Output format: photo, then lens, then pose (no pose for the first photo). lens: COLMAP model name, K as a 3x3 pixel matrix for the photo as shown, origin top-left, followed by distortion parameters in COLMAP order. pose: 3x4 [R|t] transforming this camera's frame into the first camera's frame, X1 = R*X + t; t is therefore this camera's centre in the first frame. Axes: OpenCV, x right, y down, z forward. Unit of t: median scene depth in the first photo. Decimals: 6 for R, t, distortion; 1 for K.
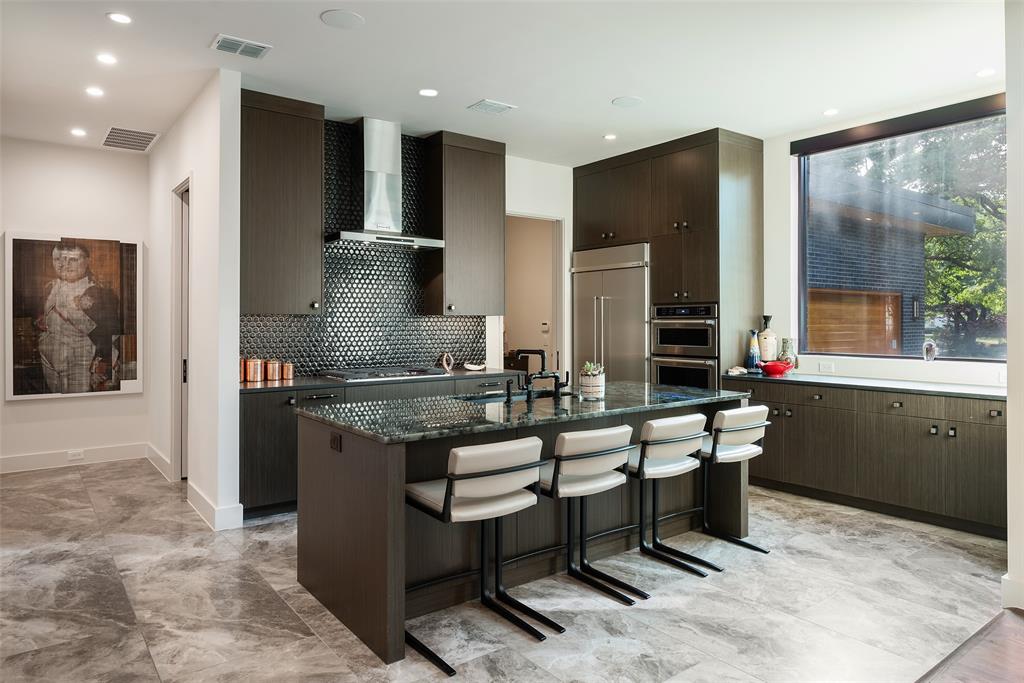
lens RADIAL K [[639.9, 0, 511.0], [0, 639.9, 325.3], [0, 0, 1]] dist [-0.003560, 0.000145]
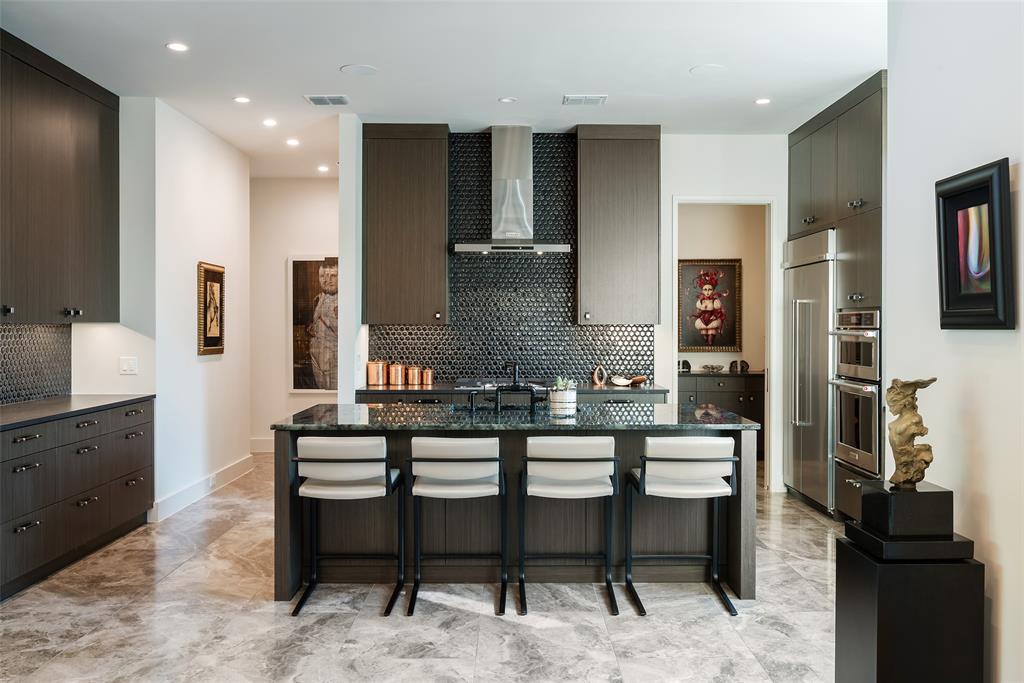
lens RADIAL K [[830.0, 0, 512.0], [0, 830.0, 341.5], [0, 0, 1]] dist [0.001382, -0.000315]
pose [[0.798394, 0.013934, -0.601974, 0.571080], [-0.005266, 0.999856, 0.016159, -0.010352], [0.602112, -0.009731, 0.798352, -0.020226]]
